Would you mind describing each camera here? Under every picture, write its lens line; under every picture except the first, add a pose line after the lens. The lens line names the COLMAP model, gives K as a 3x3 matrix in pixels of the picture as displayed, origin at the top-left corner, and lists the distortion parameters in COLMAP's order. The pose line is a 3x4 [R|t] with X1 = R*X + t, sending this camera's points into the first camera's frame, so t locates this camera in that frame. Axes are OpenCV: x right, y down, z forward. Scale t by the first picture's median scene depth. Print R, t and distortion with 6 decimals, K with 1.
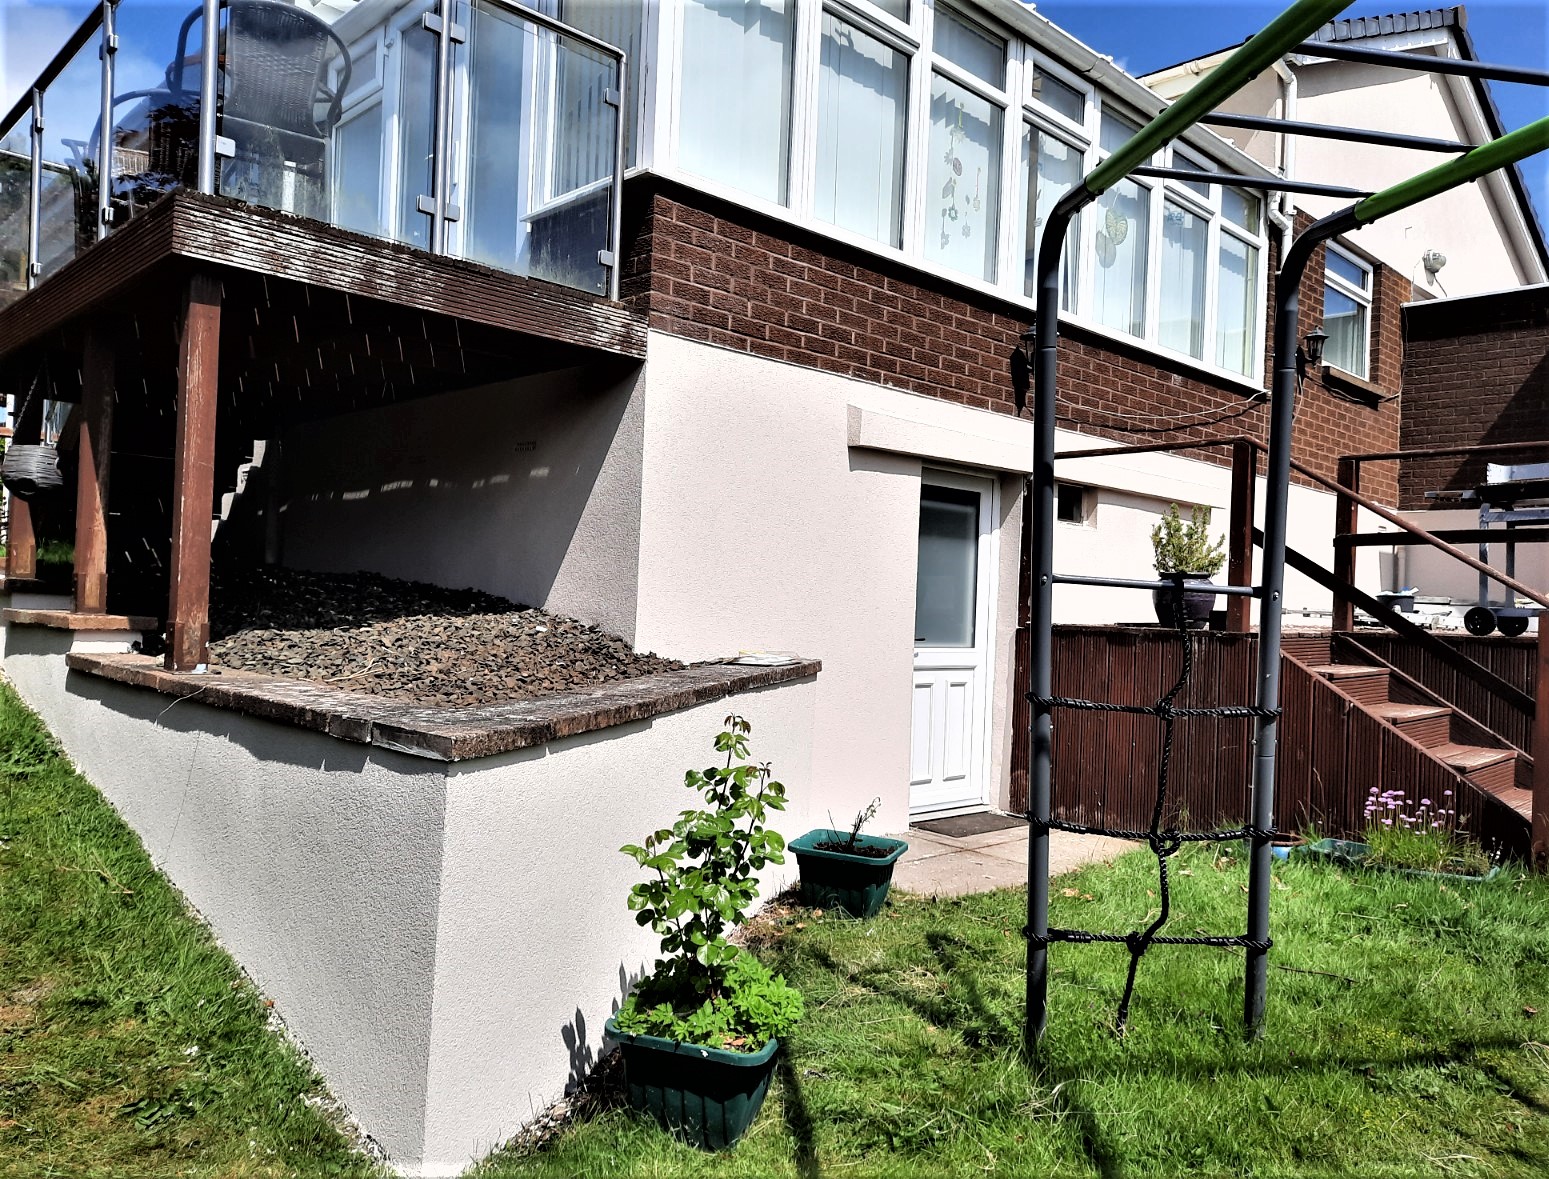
lens RADIAL K [[1158.6, 0, 800.4], [0, 1158.6, 611.5], [0, 0, 1]] dist [0.021869, -0.011376]
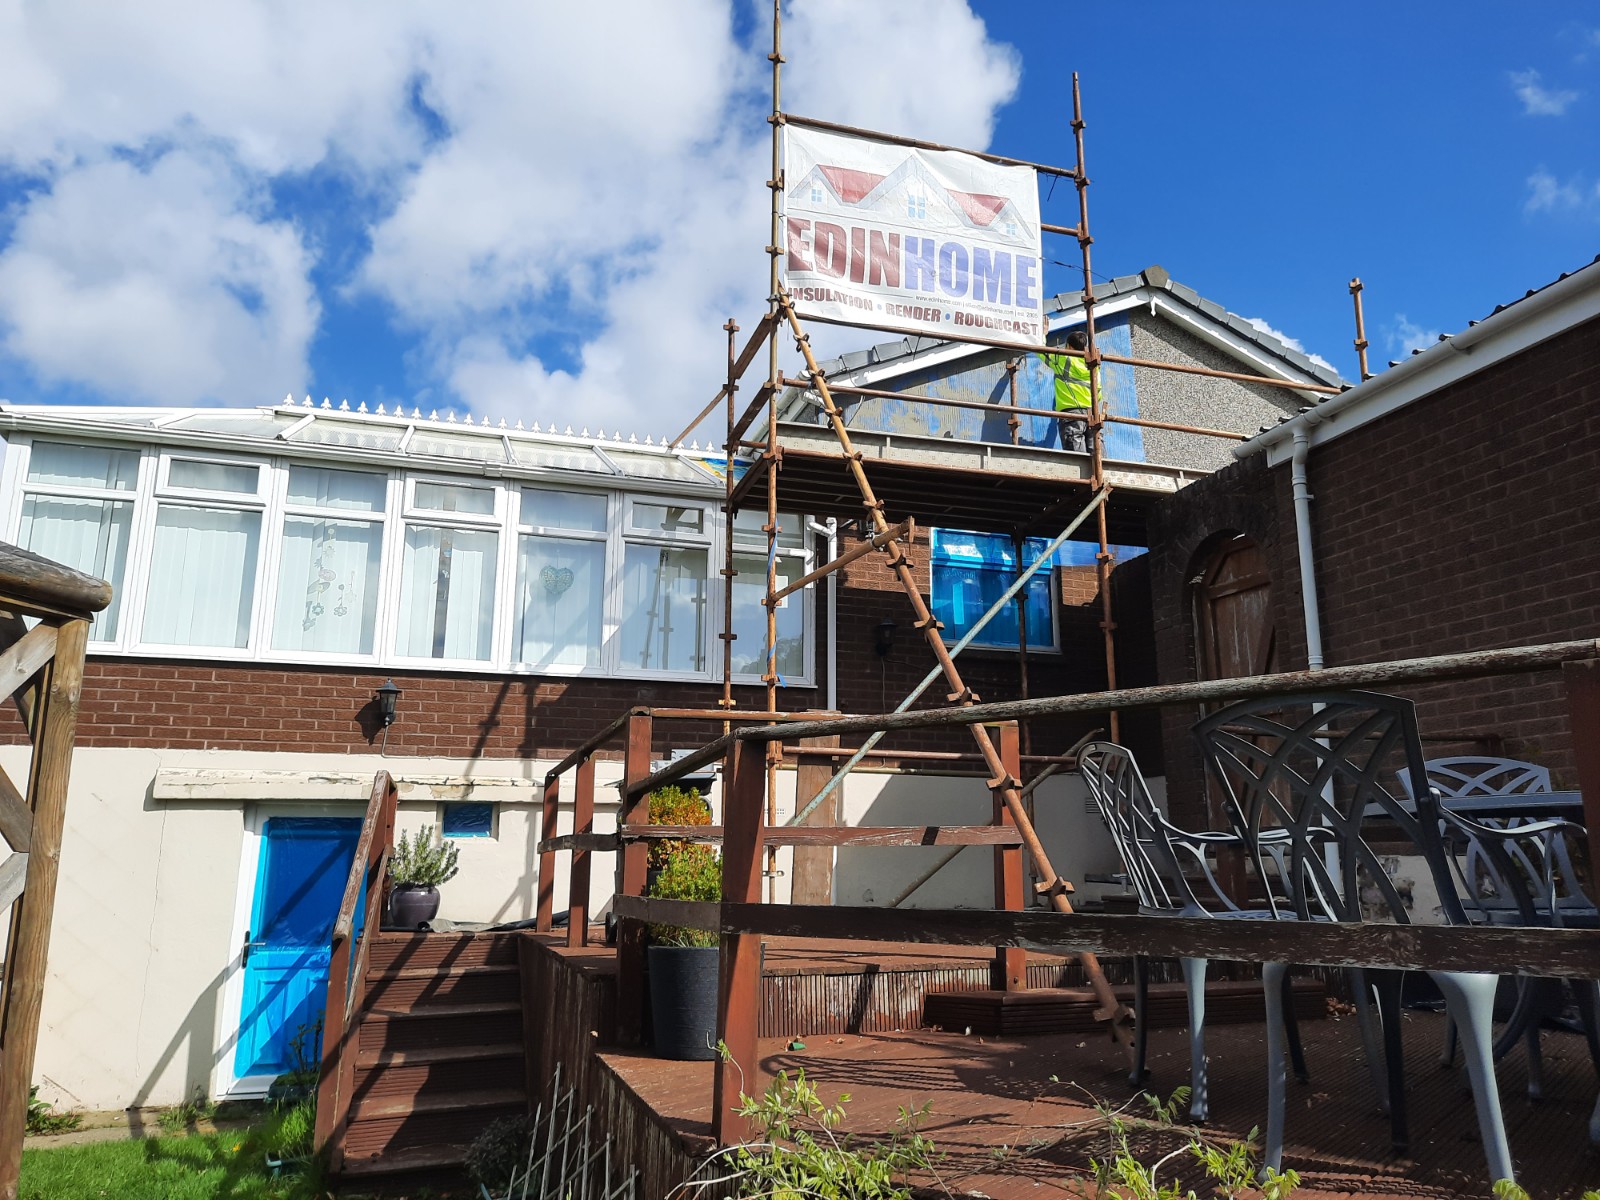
lens RADIAL K [[1150.2, 0, 807.9], [0, 1150.2, 612.4], [0, 0, 1]] dist [0.037965, -0.038961]
pose [[0.887894, -0.133943, -0.440119, 1.496658], [0.030010, 0.971503, -0.235120, -0.015014], [0.459069, 0.195554, 0.866611, 0.138421]]
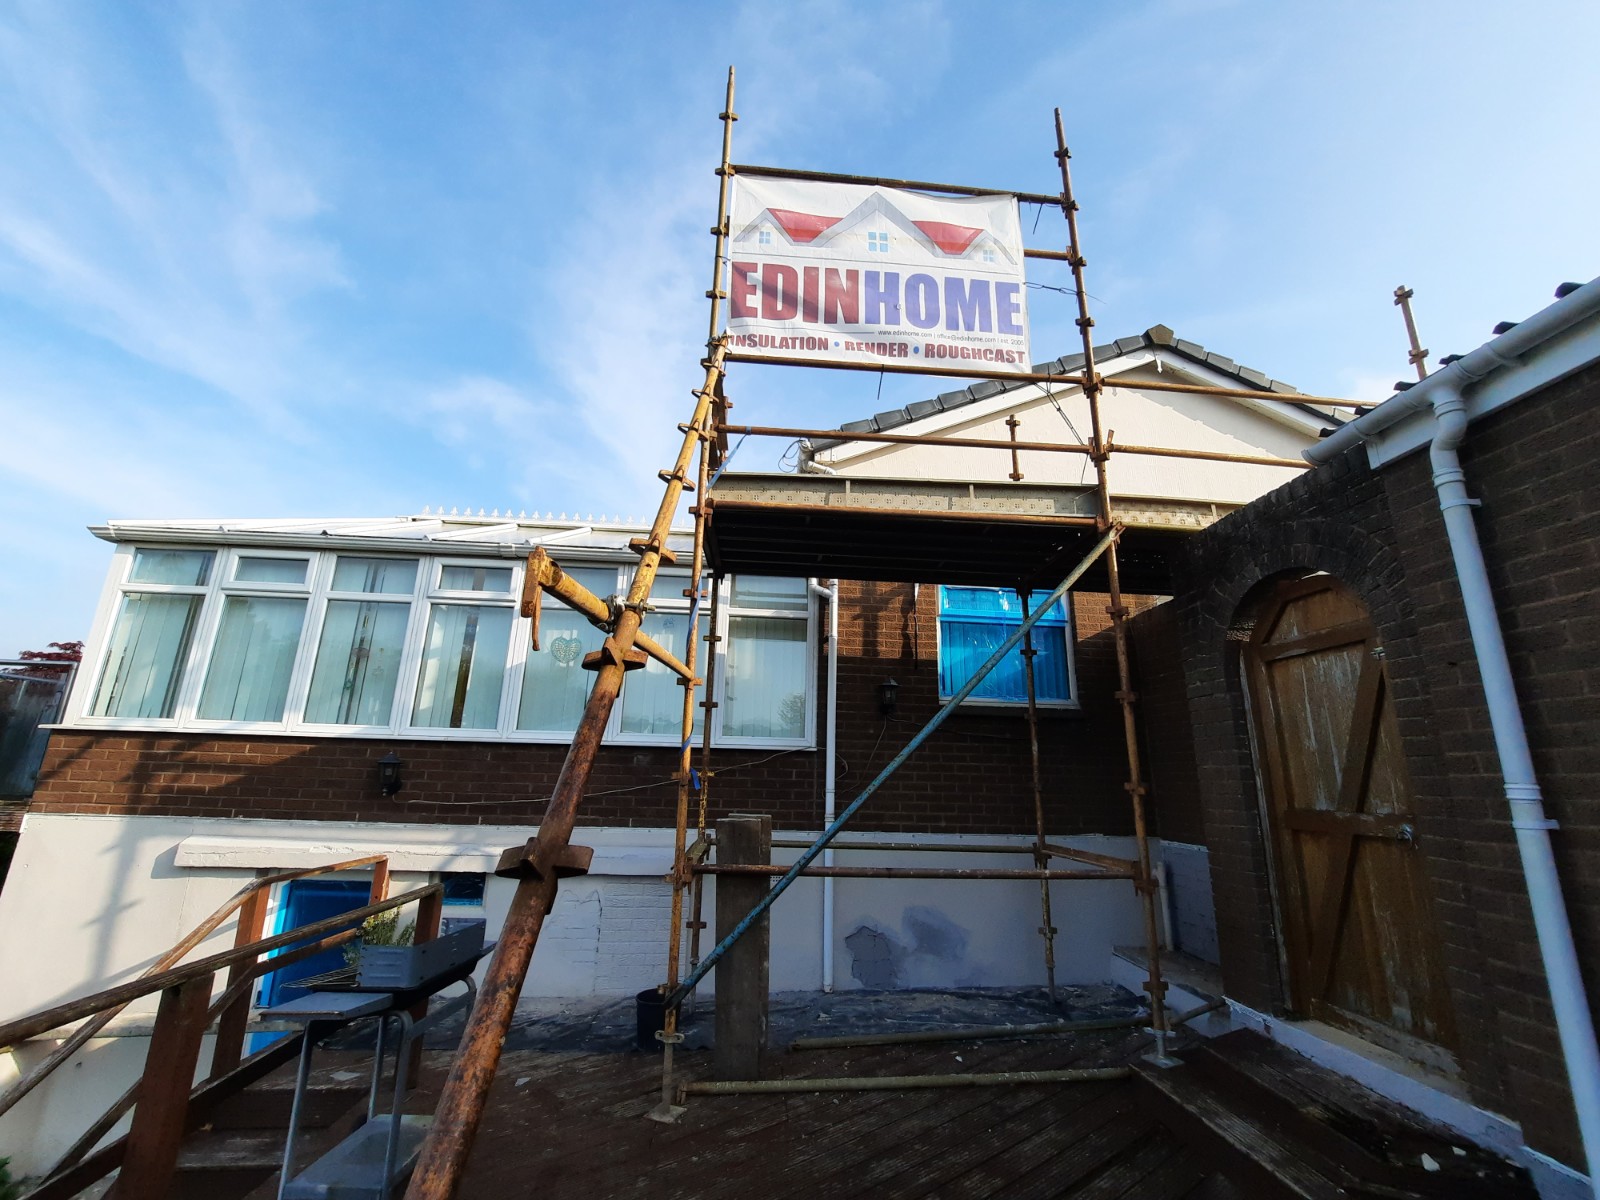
lens RADIAL K [[655.5, 0, 796.6], [0, 655.5, 615.1], [0, 0, 1]] dist [-0.014150, -0.000287]
pose [[0.762878, -0.181212, -0.620629, 1.349677], [0.003539, 0.961074, -0.276267, -0.244735], [0.646533, 0.208562, 0.733823, 0.920347]]
